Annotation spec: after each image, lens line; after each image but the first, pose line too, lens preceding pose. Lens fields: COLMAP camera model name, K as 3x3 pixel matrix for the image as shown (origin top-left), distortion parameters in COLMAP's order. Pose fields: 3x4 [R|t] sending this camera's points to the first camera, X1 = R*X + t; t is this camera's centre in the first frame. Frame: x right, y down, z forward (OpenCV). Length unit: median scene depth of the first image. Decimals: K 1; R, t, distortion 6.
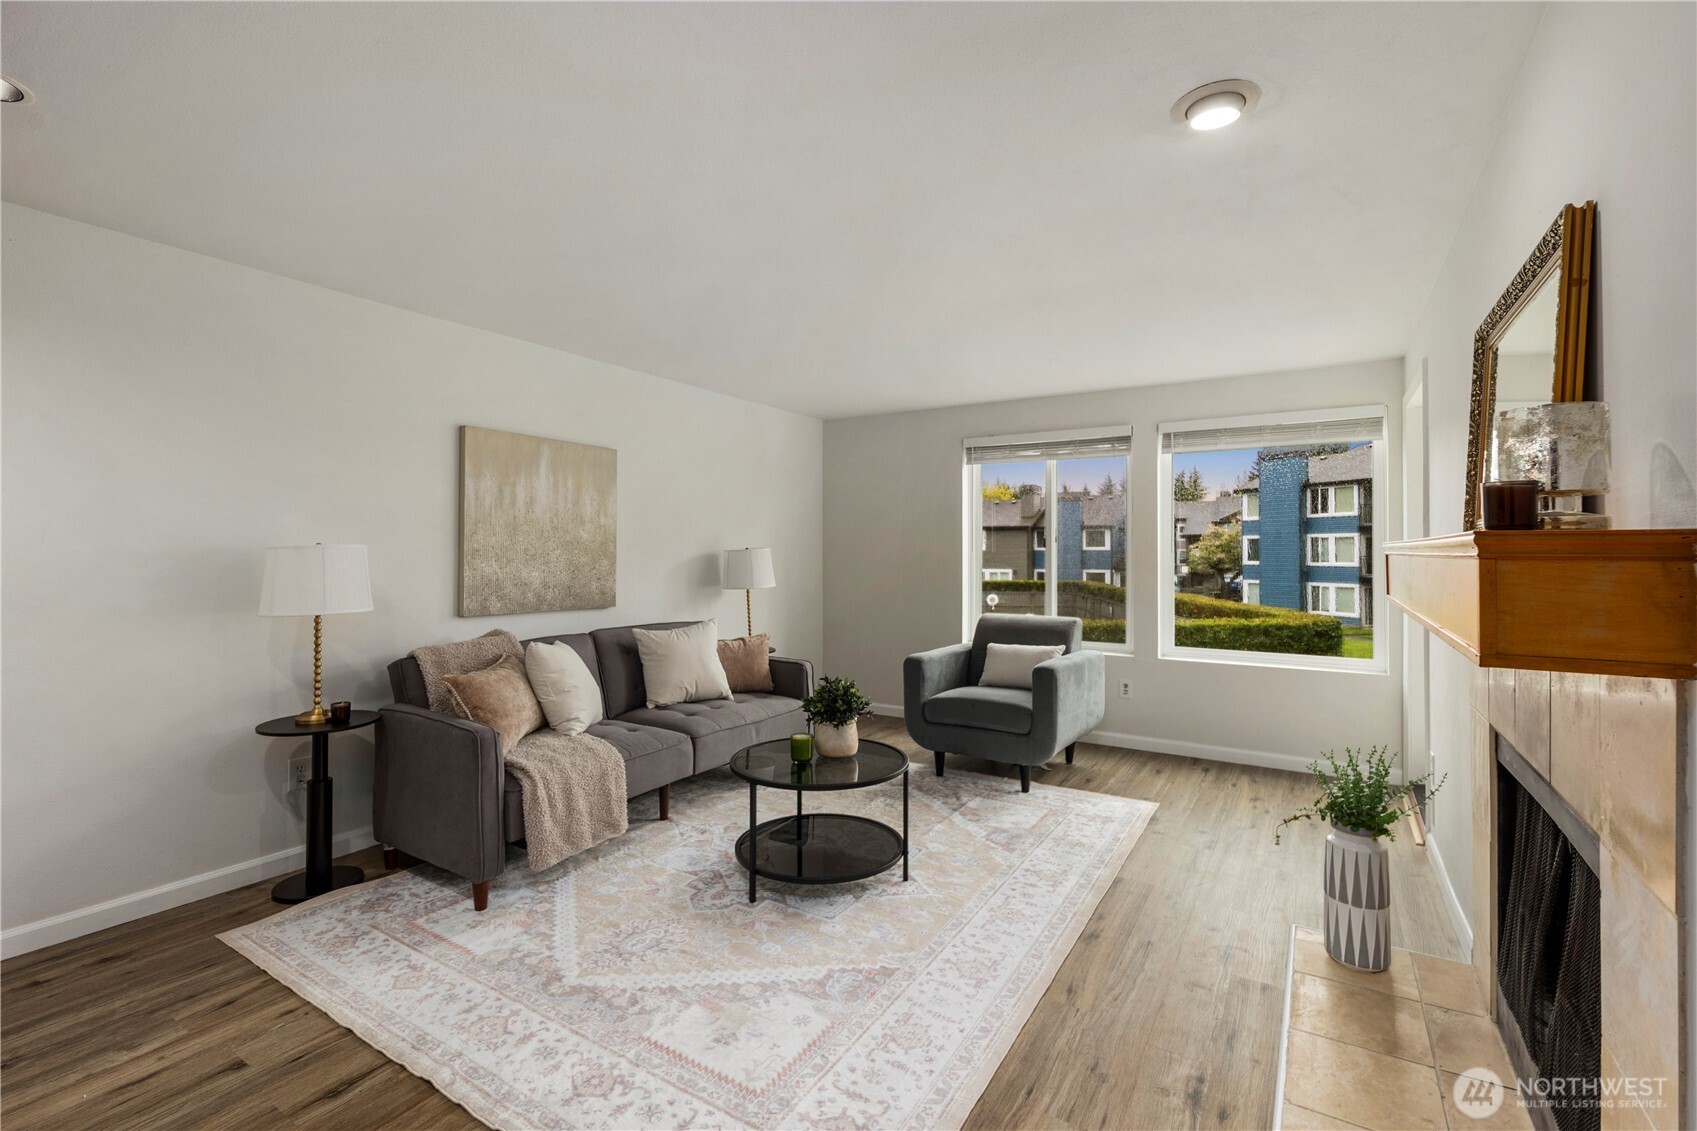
lens RADIAL K [[744.0, 0, 841.5], [0, 744.0, 548.1], [0, 0, 1]] dist [0.006887, -0.004267]
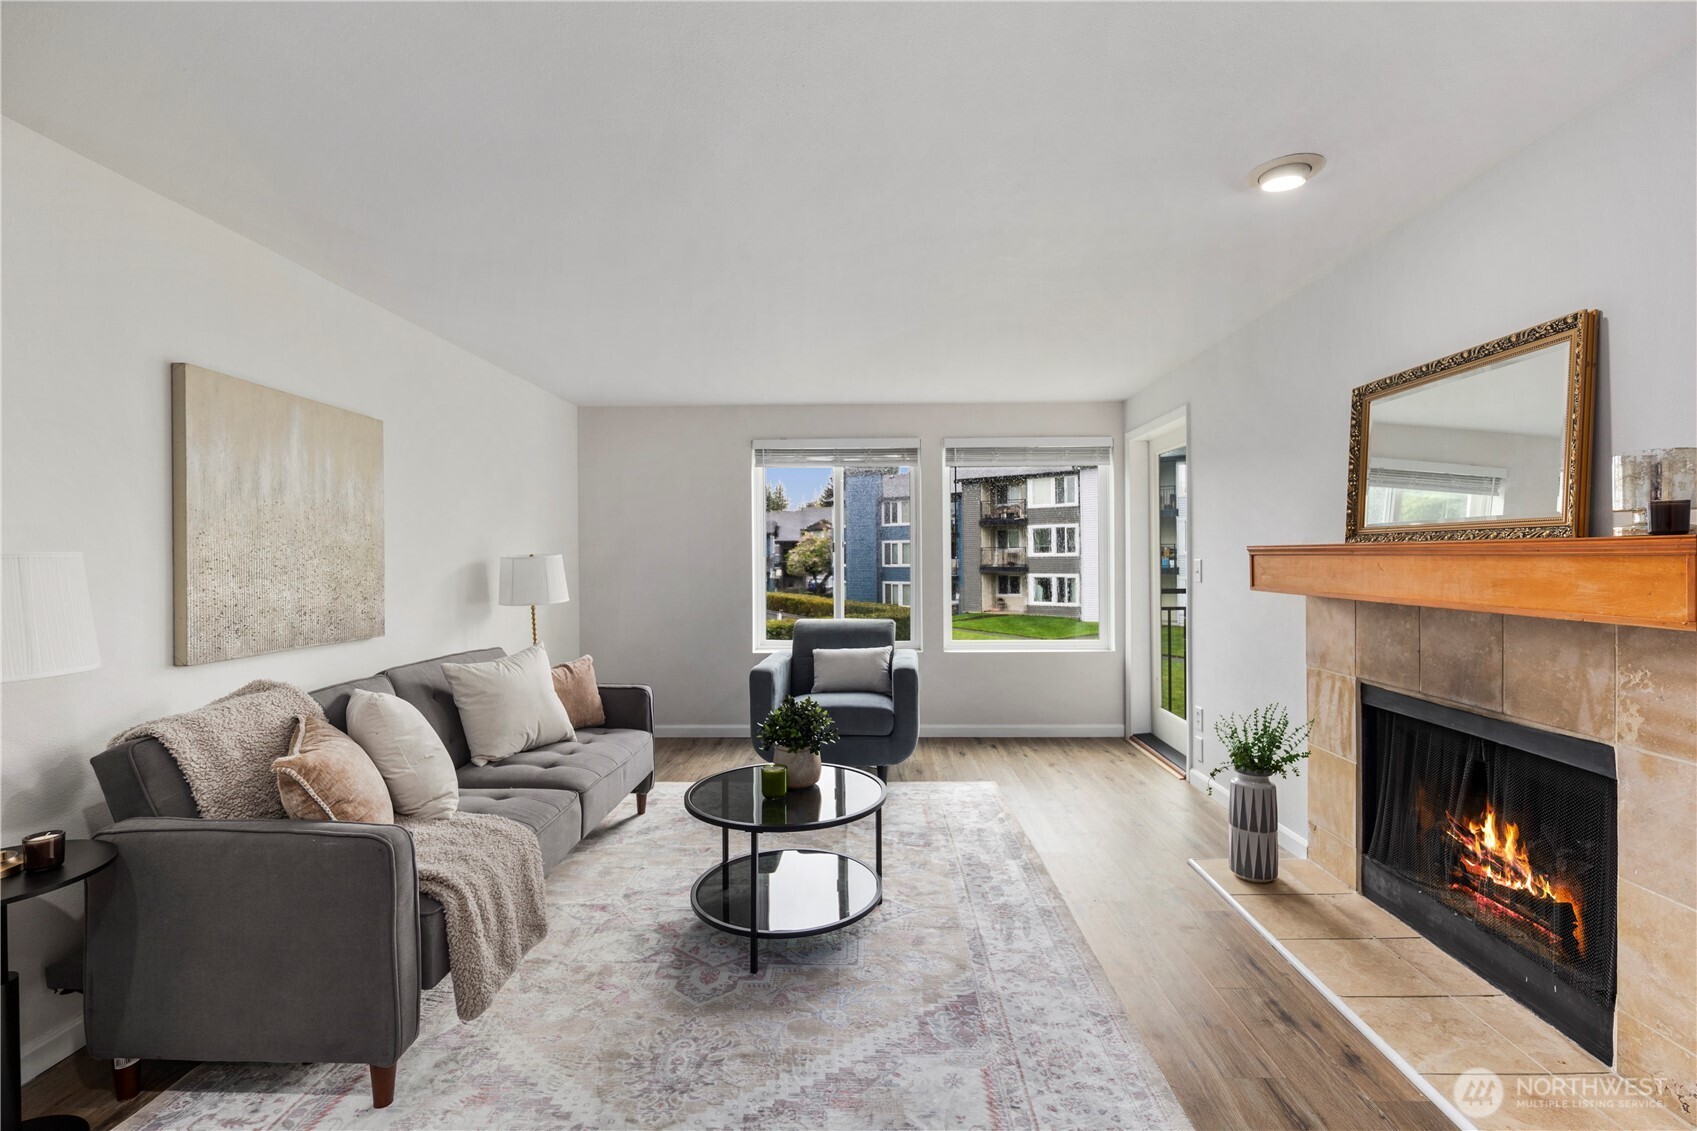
lens RADIAL K [[744.0, 0, 844.7], [0, 744.0, 559.2], [0, 0, 1]] dist [0.006887, -0.004267]
pose [[0.860485, -0.010703, 0.509364, -0.315545], [0.007255, 0.999935, 0.008755, 0.000202], [-0.509425, -0.003838, 0.860507, 0.154127]]
